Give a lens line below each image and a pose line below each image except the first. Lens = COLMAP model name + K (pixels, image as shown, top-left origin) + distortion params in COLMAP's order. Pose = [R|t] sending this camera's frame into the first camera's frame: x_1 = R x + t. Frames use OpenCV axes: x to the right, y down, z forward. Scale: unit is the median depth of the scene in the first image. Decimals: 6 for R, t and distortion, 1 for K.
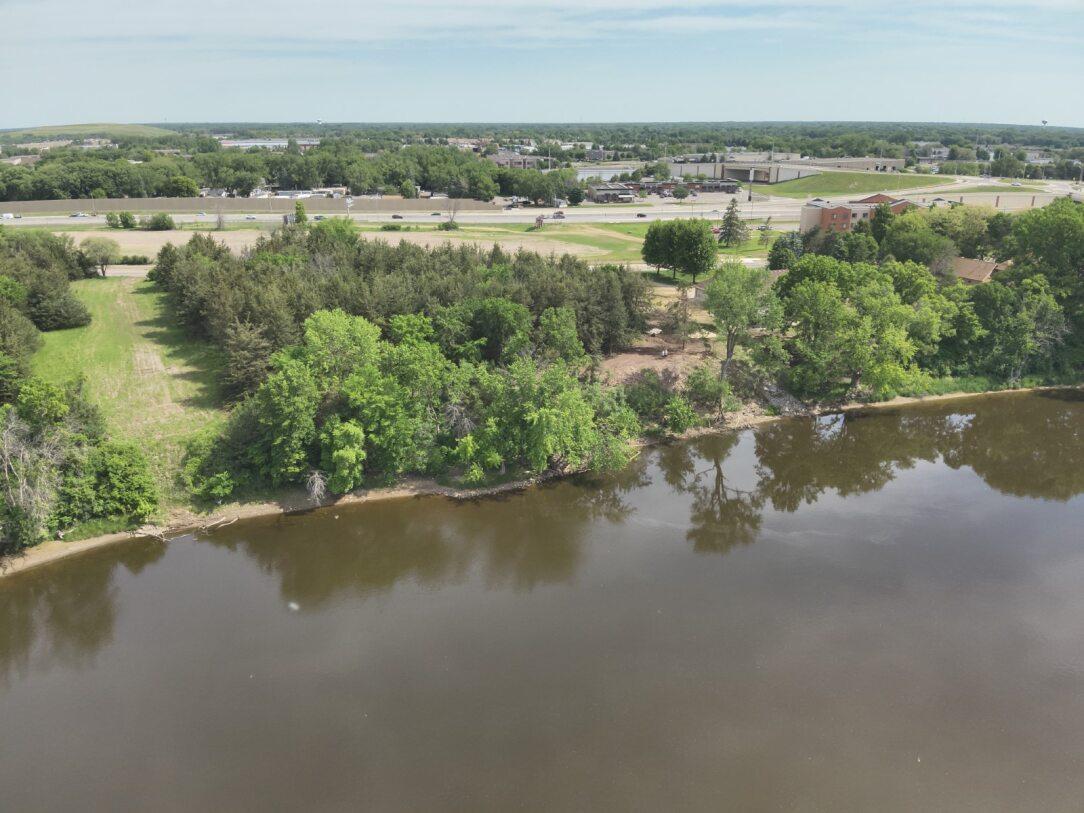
lens RADIAL K [[789.3, 0, 541.6], [0, 789.3, 417.4], [0, 0, 1]] dist [0.061943, -0.153524]
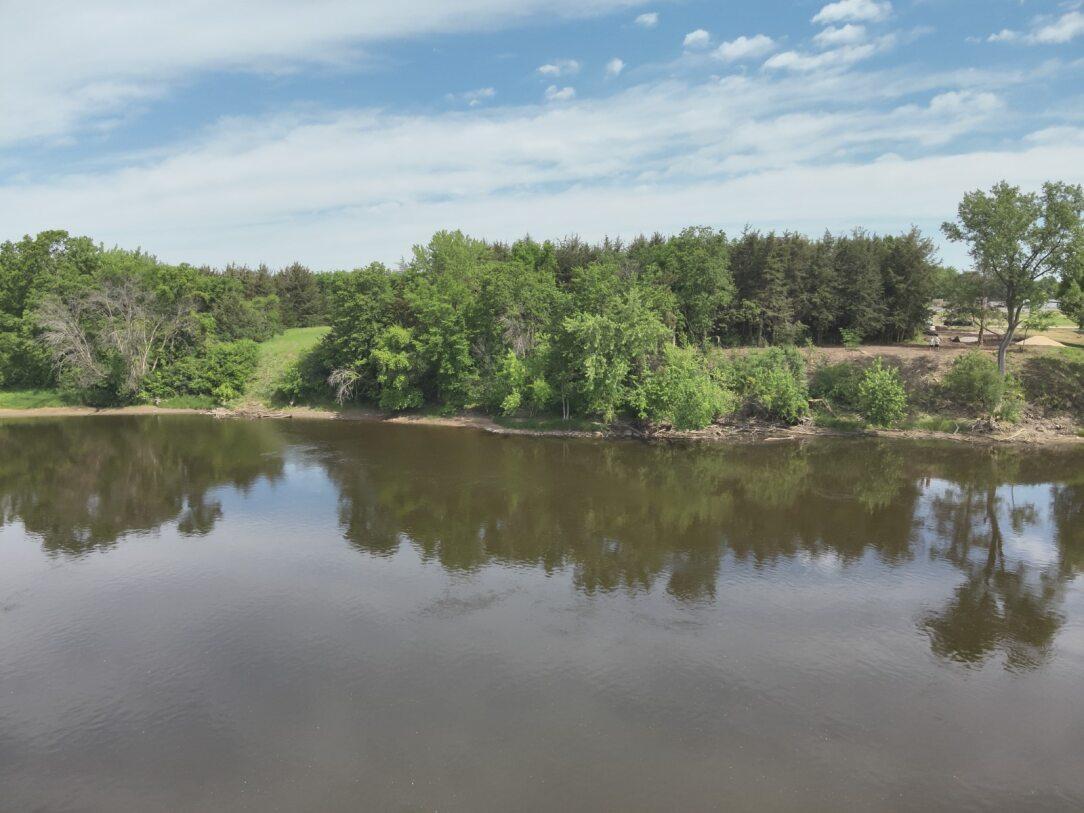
lens RADIAL K [[789.3, 0, 543.5], [0, 789.3, 403.1], [0, 0, 1]] dist [0.061943, -0.153524]
pose [[0.787629, 0.074082, -0.611680, 0.425991], [-0.206000, 0.967279, -0.148106, 0.185584], [0.580694, 0.242659, 0.777118, 0.421093]]
